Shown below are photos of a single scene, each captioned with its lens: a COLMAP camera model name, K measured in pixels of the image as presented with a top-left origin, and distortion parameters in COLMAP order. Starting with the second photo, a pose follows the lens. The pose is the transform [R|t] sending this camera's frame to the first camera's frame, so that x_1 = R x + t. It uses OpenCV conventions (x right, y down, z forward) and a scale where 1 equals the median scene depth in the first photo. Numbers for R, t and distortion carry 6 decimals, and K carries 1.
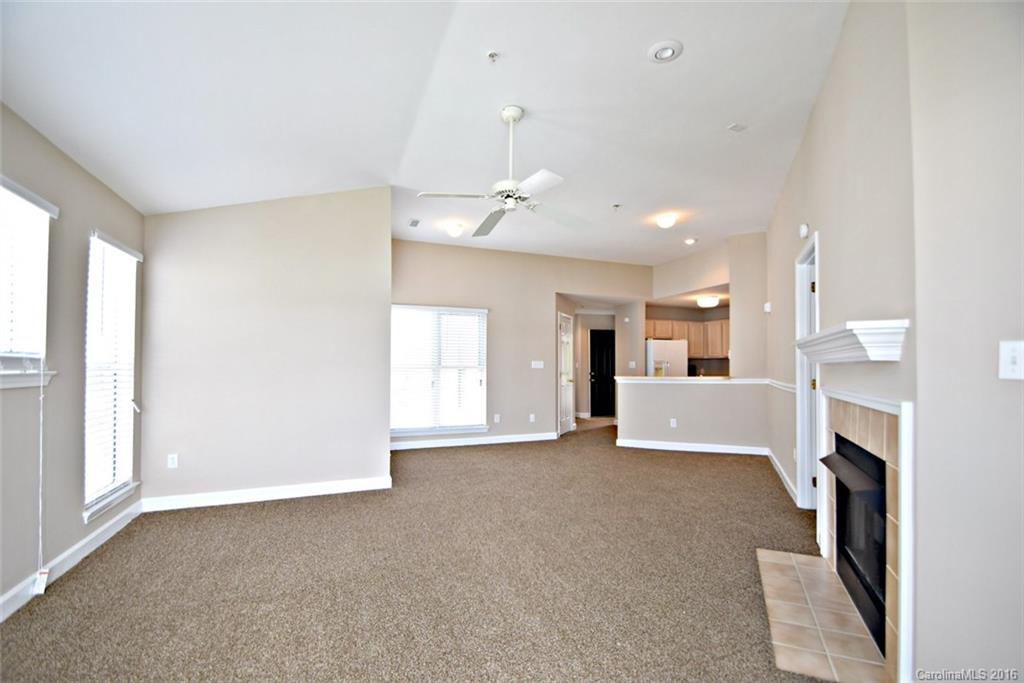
lens RADIAL K [[460.3, 0, 531.2], [0, 460.3, 360.8], [0, 0, 1]] dist [0.000326, -0.019309]
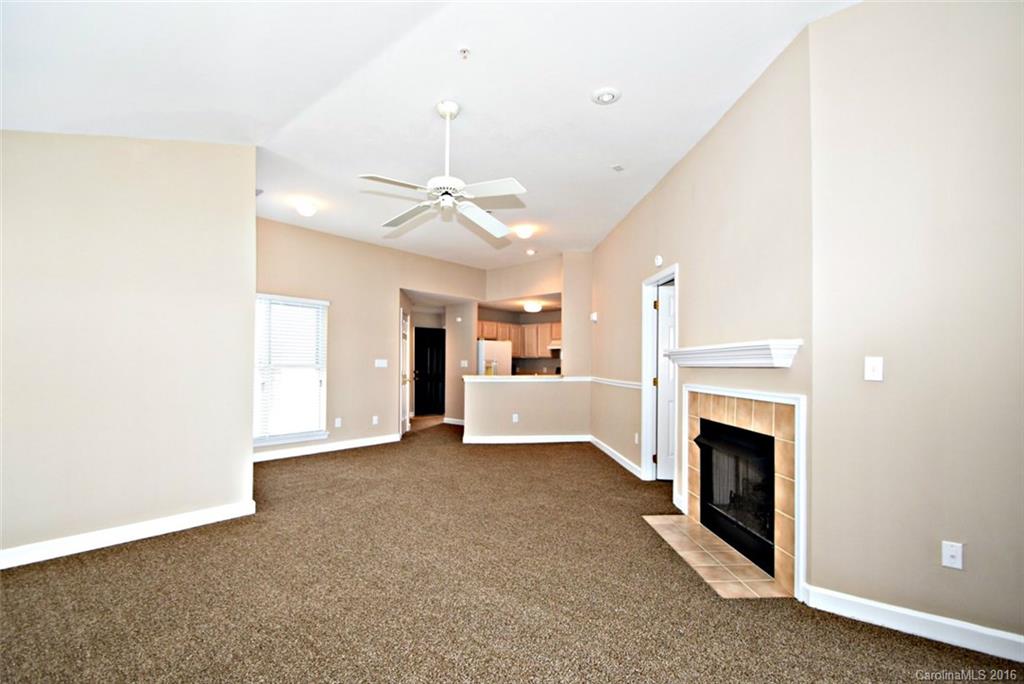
lens RADIAL K [[460.3, 0, 531.2], [0, 460.3, 361.3], [0, 0, 1]] dist [0.000326, -0.019309]
pose [[0.880479, 0.007495, 0.474025, -0.173791], [-0.011547, 0.999917, 0.005638, -0.005014], [-0.473944, -0.010438, 0.880493, 0.027190]]
